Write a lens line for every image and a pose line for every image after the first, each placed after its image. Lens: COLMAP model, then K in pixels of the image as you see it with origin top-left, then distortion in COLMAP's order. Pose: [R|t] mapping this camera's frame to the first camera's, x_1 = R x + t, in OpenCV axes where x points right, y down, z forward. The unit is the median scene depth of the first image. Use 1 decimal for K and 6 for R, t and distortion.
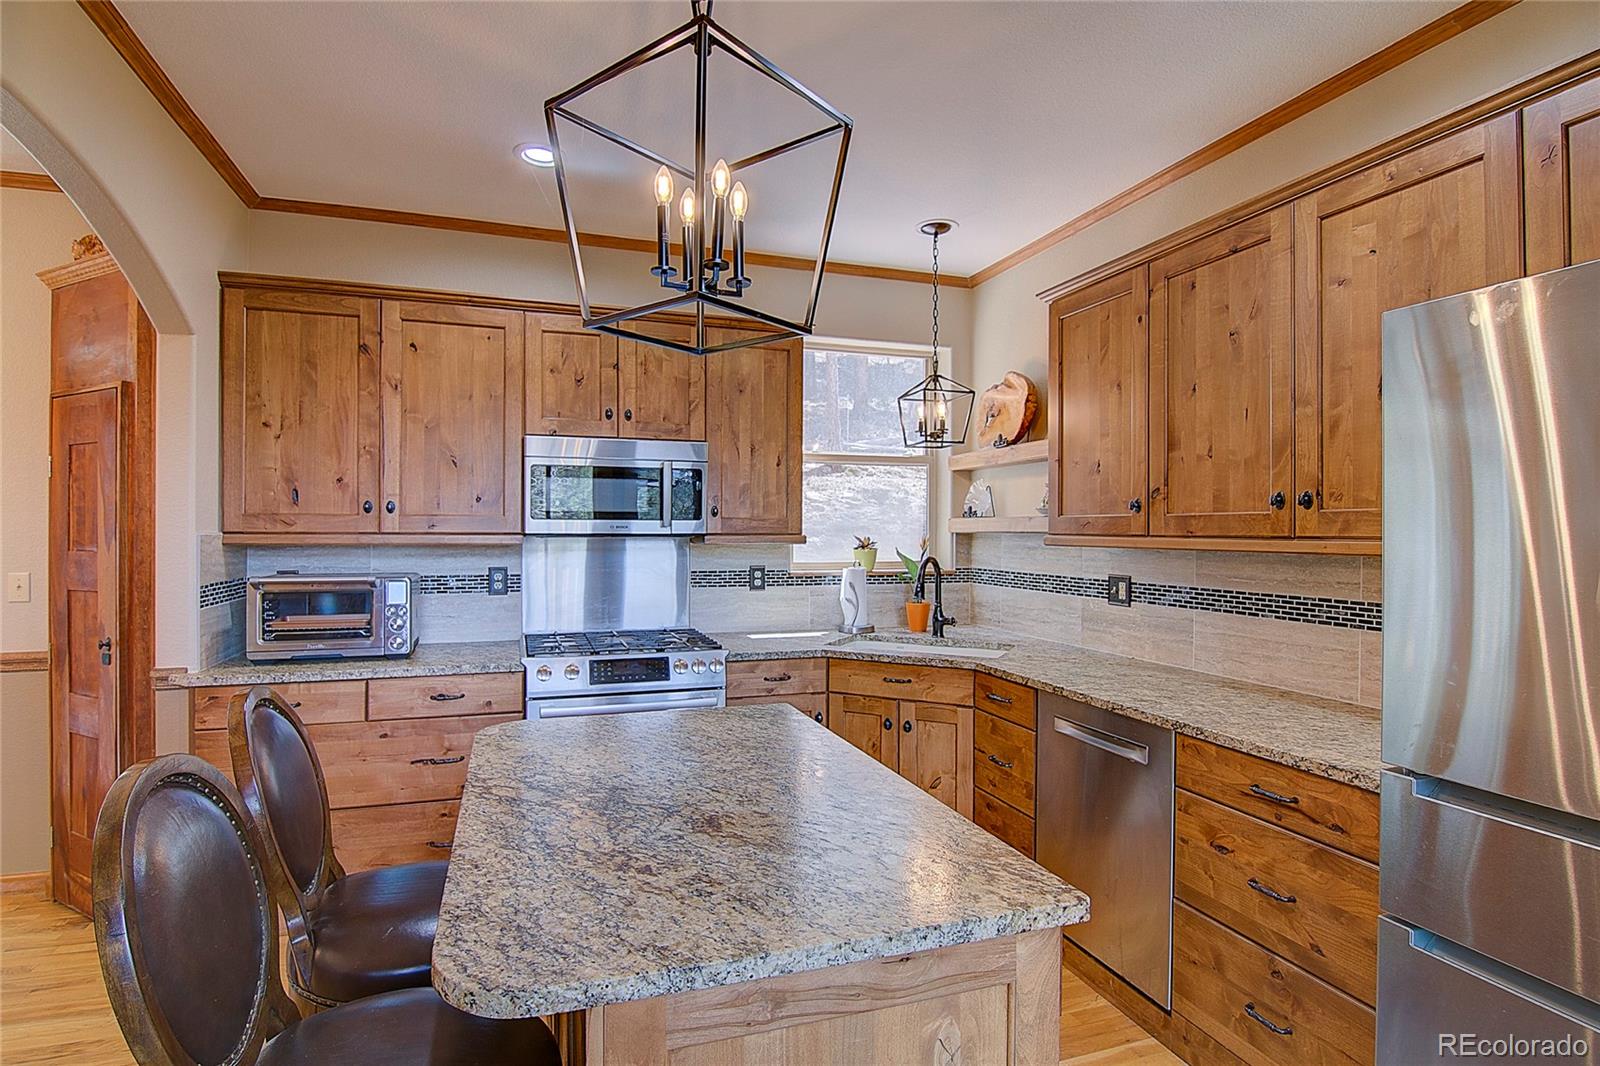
lens RADIAL K [[799.0, 0, 772.6], [0, 799.0, 528.9], [0, 0, 1]] dist [-0.010520, -0.000841]
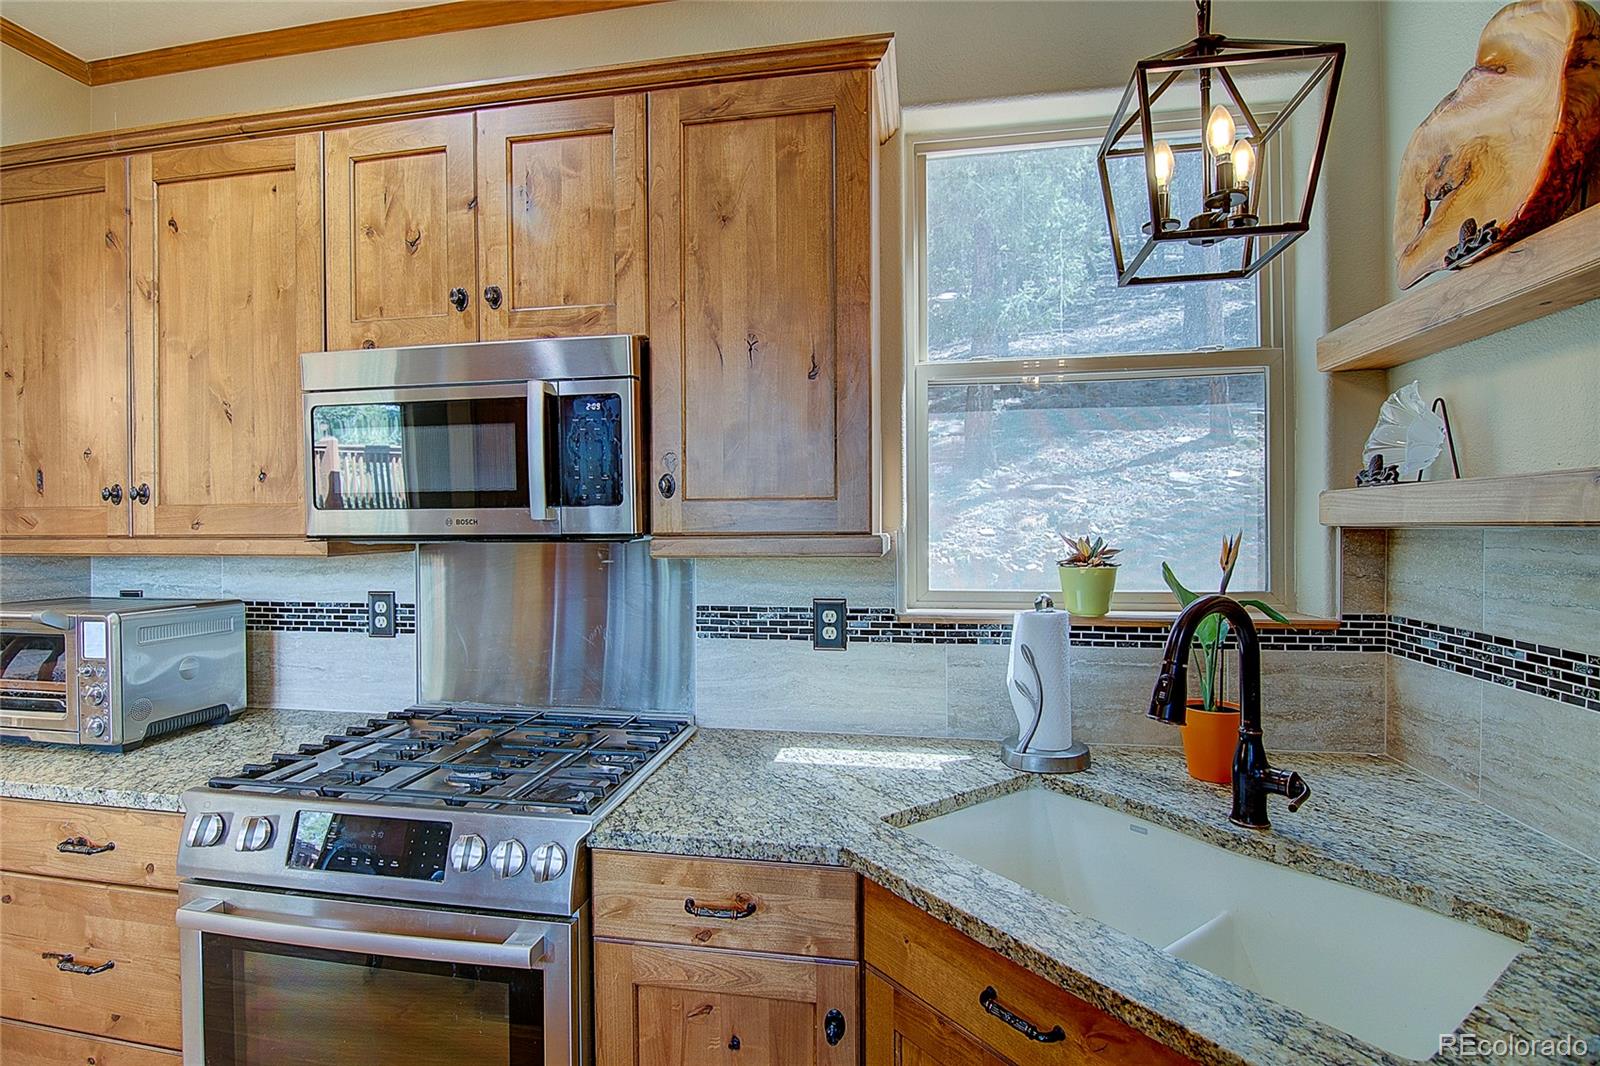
lens RADIAL K [[773.3, 0, 775.1], [0, 773.3, 529.7], [0, 0, 1]] dist [-0.009706, -0.008584]
pose [[0.880641, -0.007576, -0.473723, 0.215206], [0.010384, 0.999941, 0.003312, 0.002969], [0.473670, -0.007835, 0.880667, 0.702442]]
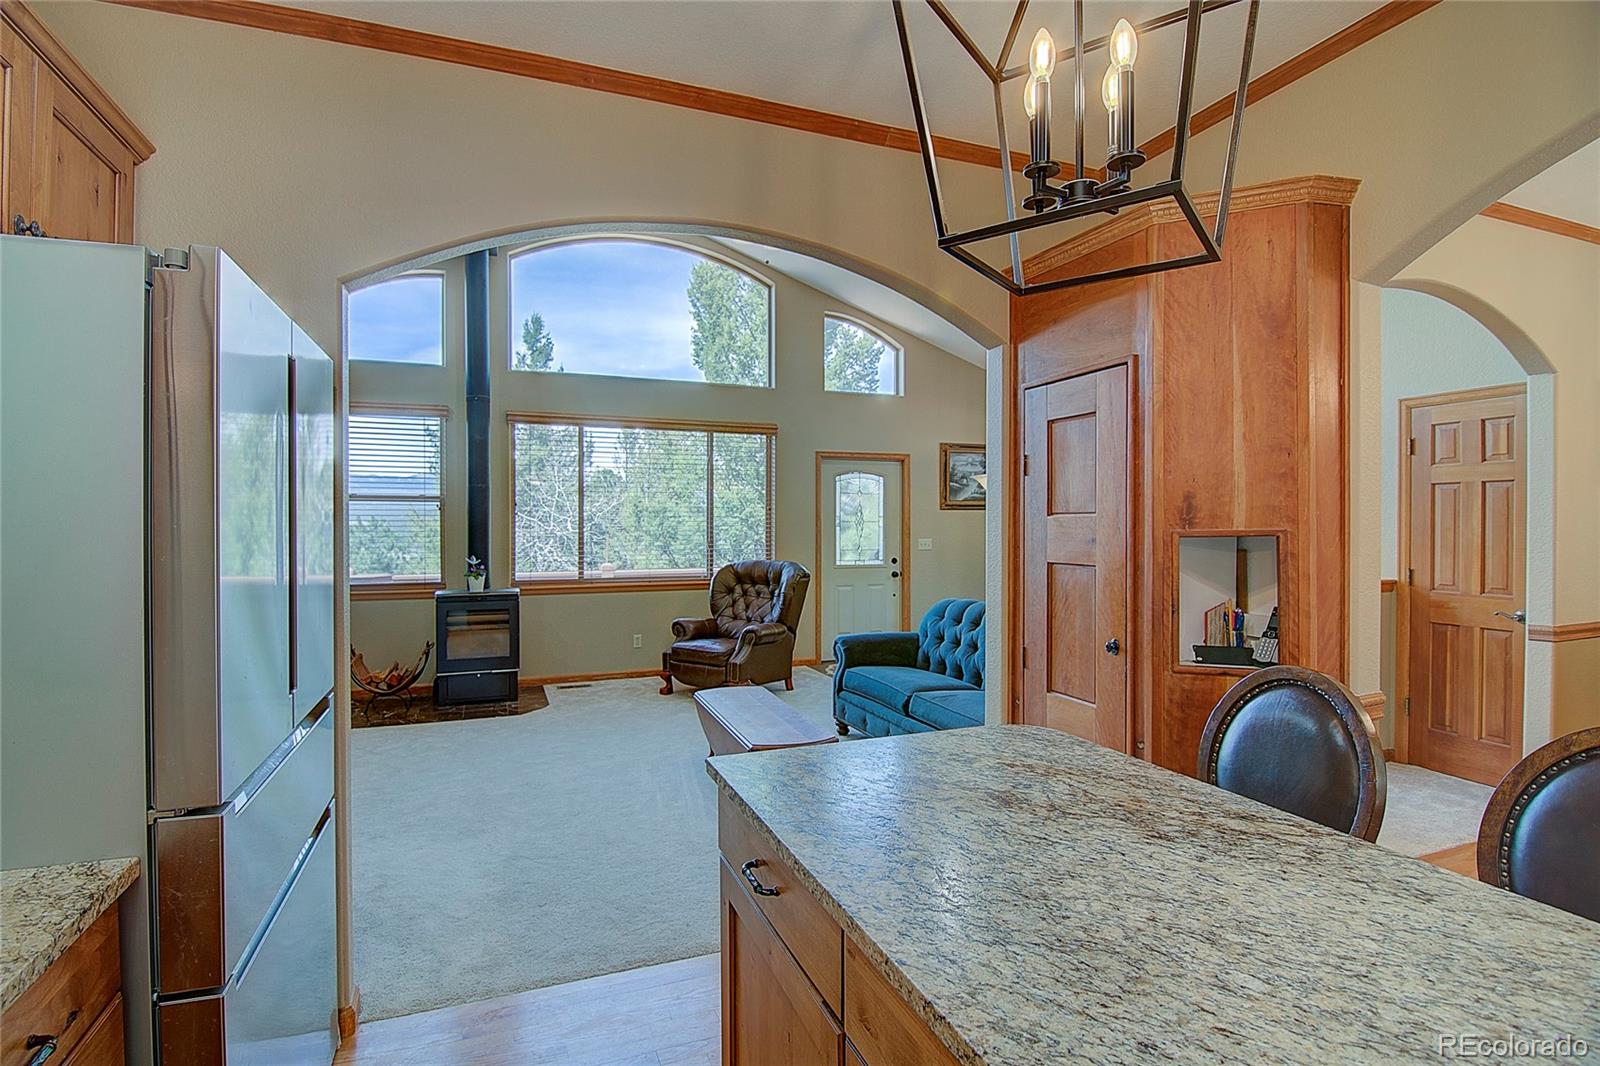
lens RADIAL K [[773.3, 0, 778.3], [0, 773.3, 532.8], [0, 0, 1]] dist [-0.009706, -0.008584]
pose [[-0.998740, -0.000773, -0.050173, 0.113678], [-0.001357, 0.999932, 0.011611, 0.003196], [0.050160, 0.011665, -0.998673, 0.845181]]
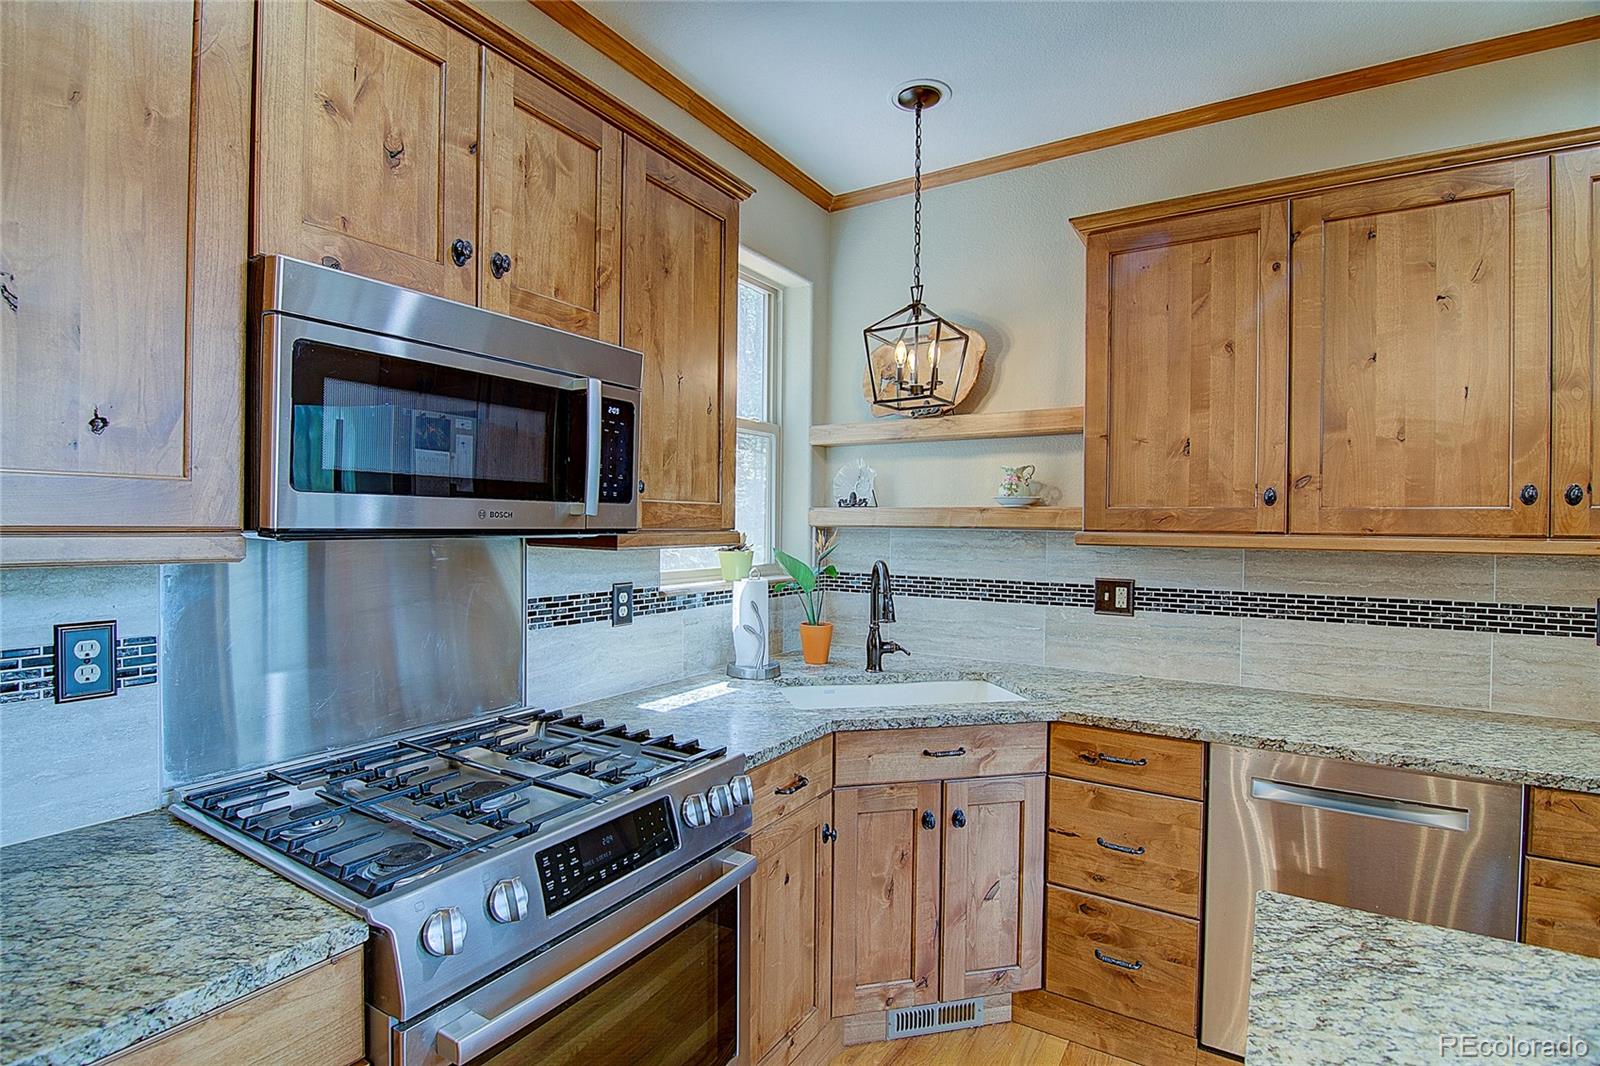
lens RADIAL K [[773.3, 0, 779.3], [0, 773.3, 530.5], [0, 0, 1]] dist [-0.009706, -0.008584]
pose [[0.772261, -0.001397, 0.635303, -0.357875], [-0.007735, 0.999903, 0.011602, 0.000251], [-0.635258, -0.013874, 0.772175, 0.600354]]
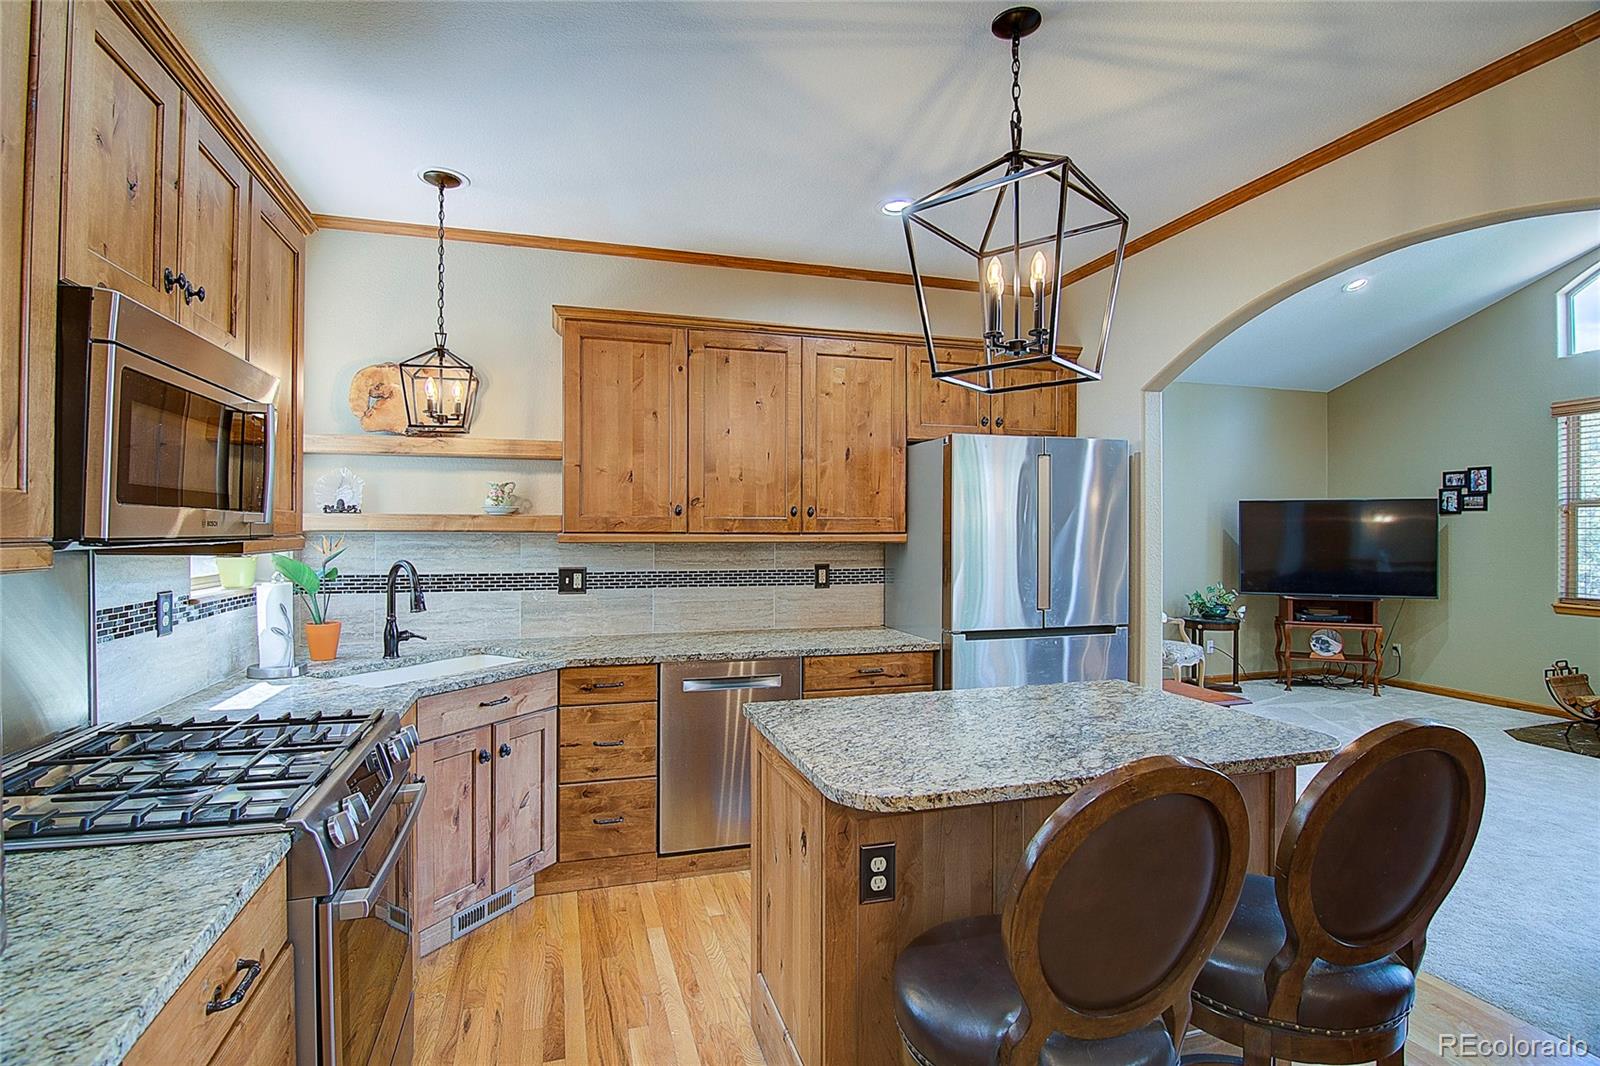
lens RADIAL K [[773.3, 0, 784.4], [0, 773.3, 528.4], [0, 0, 1]] dist [-0.009706, -0.008584]
pose [[0.025955, -0.001542, 0.999662, -0.681913], [-0.003023, 0.999994, 0.001621, -0.001395], [-0.999659, -0.003064, 0.025951, 0.667653]]
